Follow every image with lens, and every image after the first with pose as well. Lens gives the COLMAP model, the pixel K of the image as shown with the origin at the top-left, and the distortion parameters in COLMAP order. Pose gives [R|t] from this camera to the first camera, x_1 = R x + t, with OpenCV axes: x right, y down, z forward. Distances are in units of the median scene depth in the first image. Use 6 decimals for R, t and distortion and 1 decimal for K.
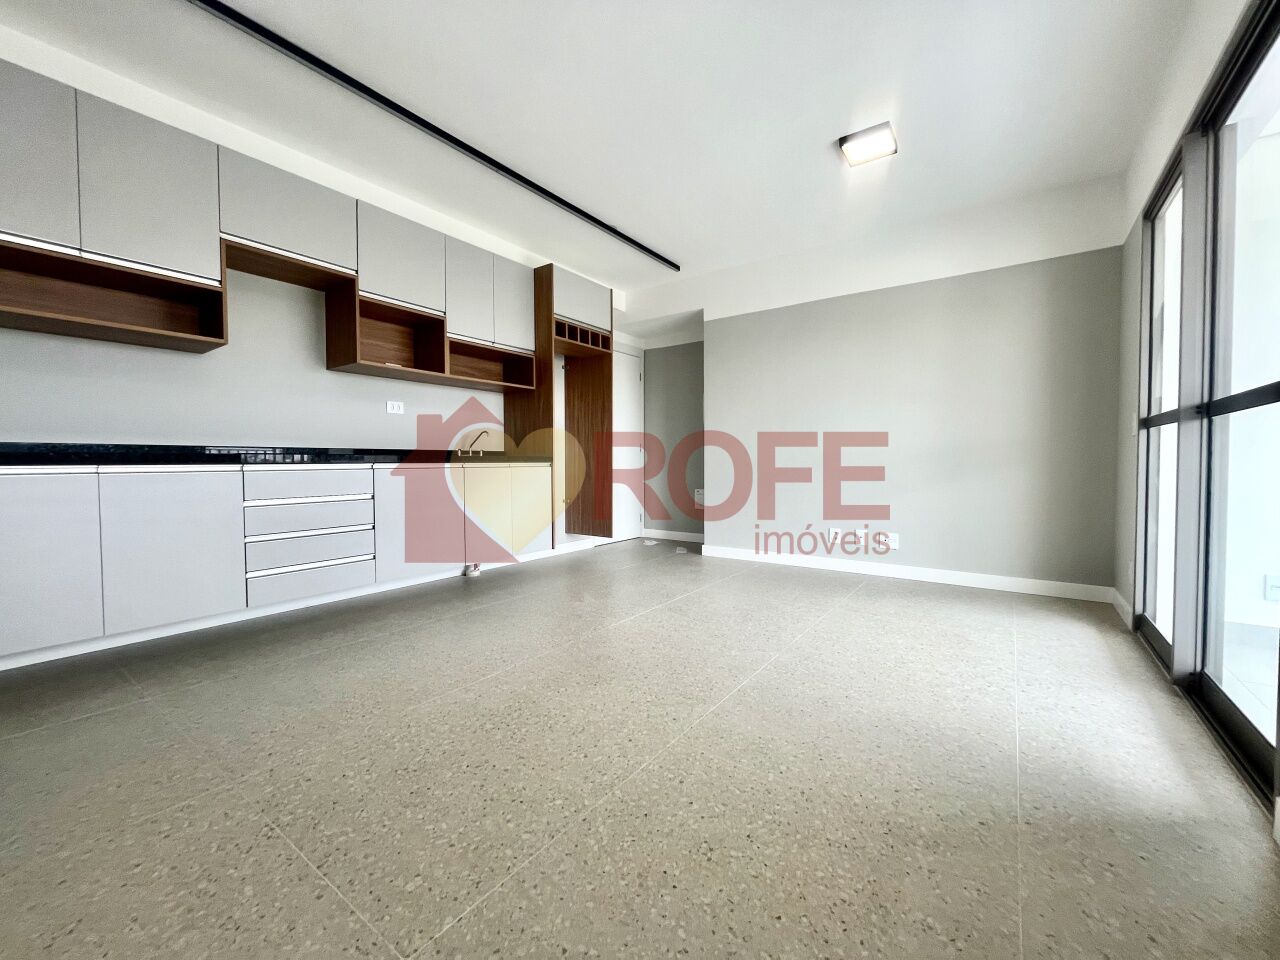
lens RADIAL K [[515.3, 0, 644.5], [0, 515.3, 476.1], [0, 0, 1]] dist [-0.002500, 0.000114]
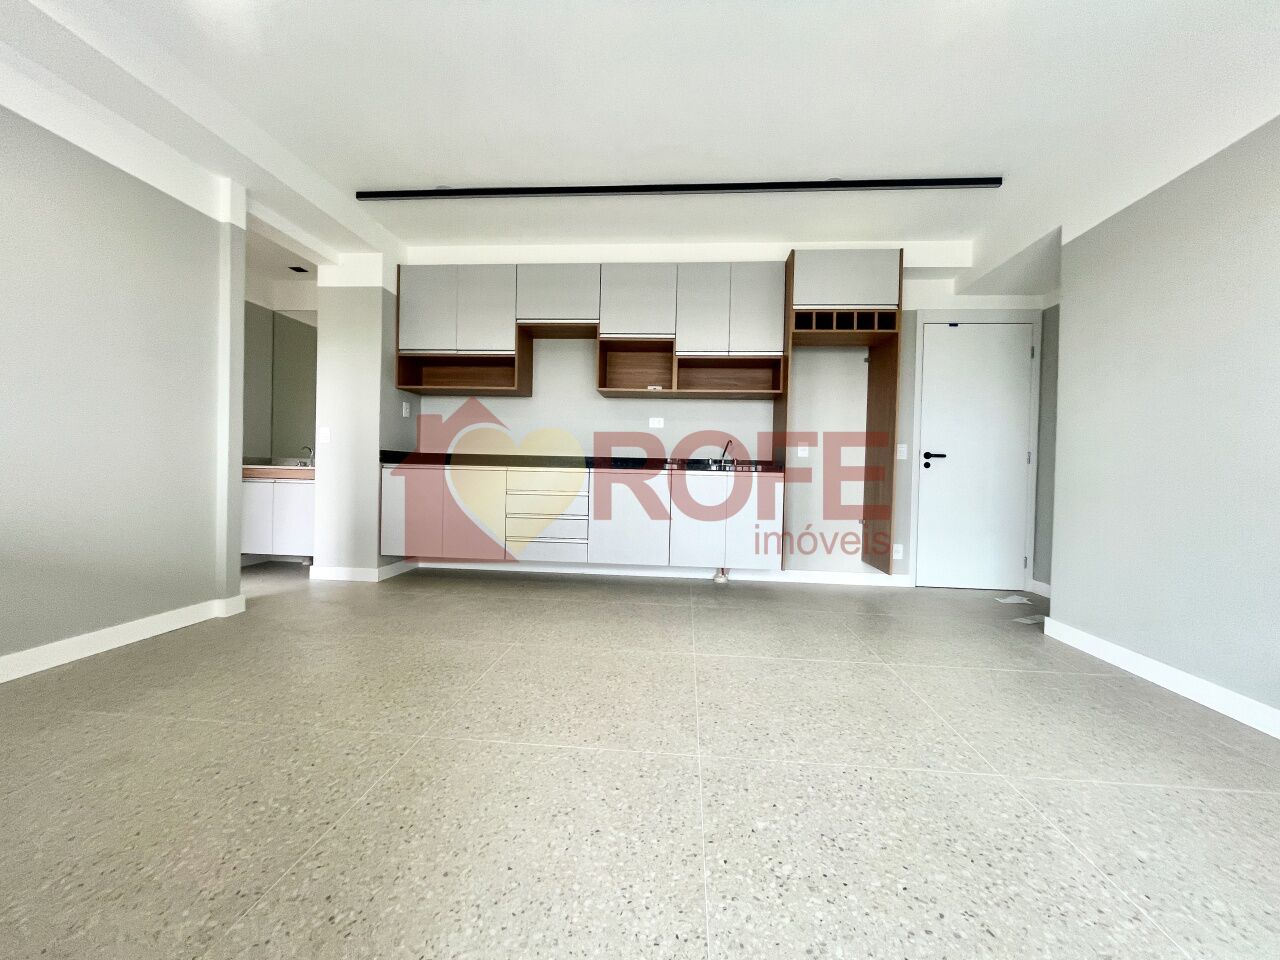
lens RADIAL K [[515.3, 0, 644.5], [0, 515.3, 476.1], [0, 0, 1]] dist [-0.002500, 0.000114]
pose [[0.512265, 0.026201, -0.858427, 0.937611], [-0.050060, 0.998746, 0.000610, -0.018773], [0.857367, 0.042661, 0.512935, 0.681342]]
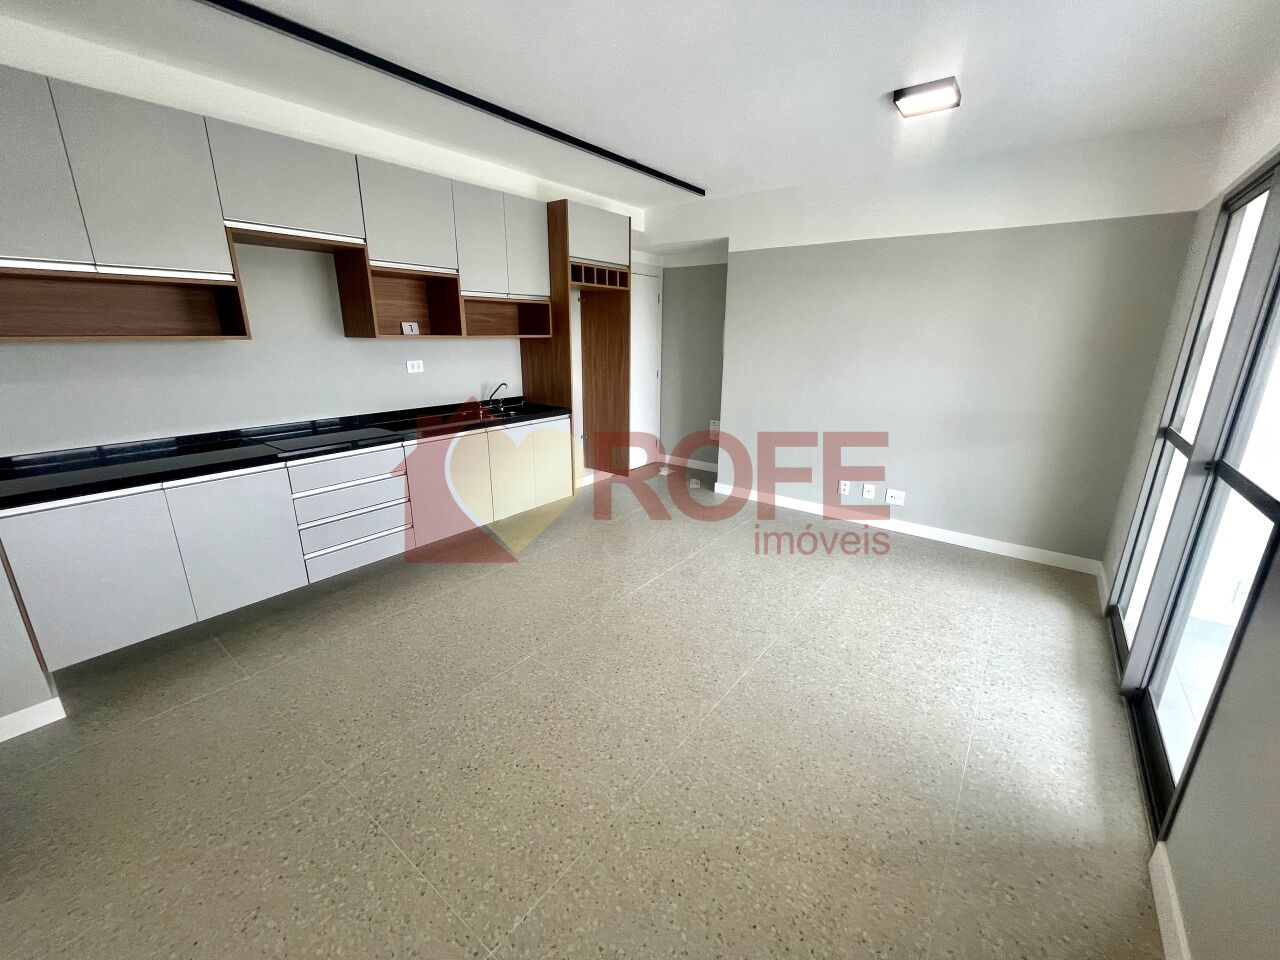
lens RADIAL K [[515.3, 0, 644.5], [0, 515.3, 476.1], [0, 0, 1]] dist [-0.002500, 0.000114]
pose [[0.999476, 0.020574, -0.024998, -0.012564], [-0.013800, 0.969187, 0.245939, -0.324716], [0.029288, -0.245465, 0.968963, -0.024913]]
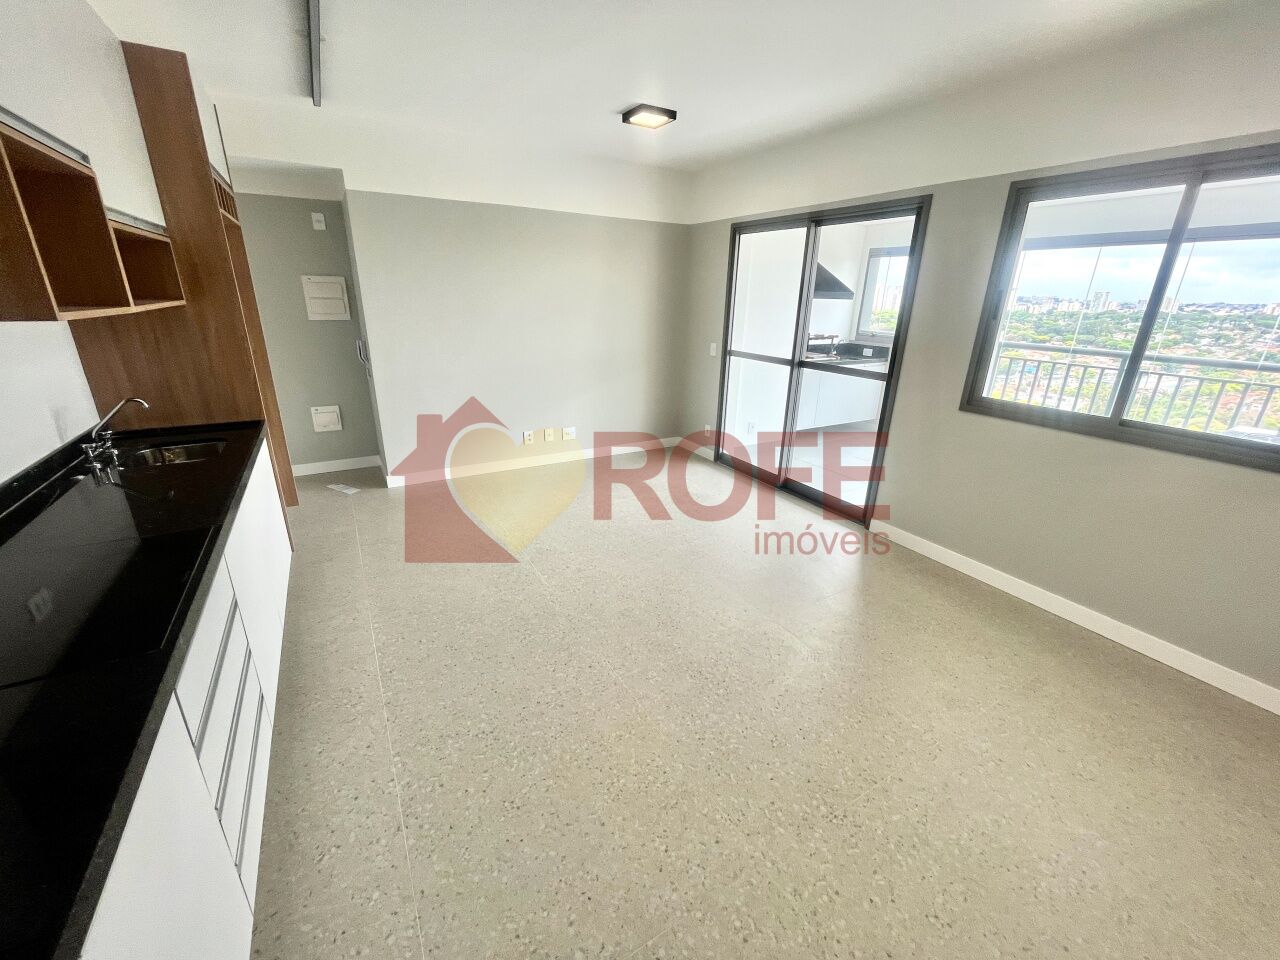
lens RADIAL K [[515.3, 0, 644.5], [0, 515.3, 476.1], [0, 0, 1]] dist [-0.002500, 0.000114]
pose [[0.406539, -0.294112, 0.865000, -1.129219], [0.001302, 0.946954, 0.321365, -0.355184], [-0.913632, -0.129521, 0.385357, 0.655660]]
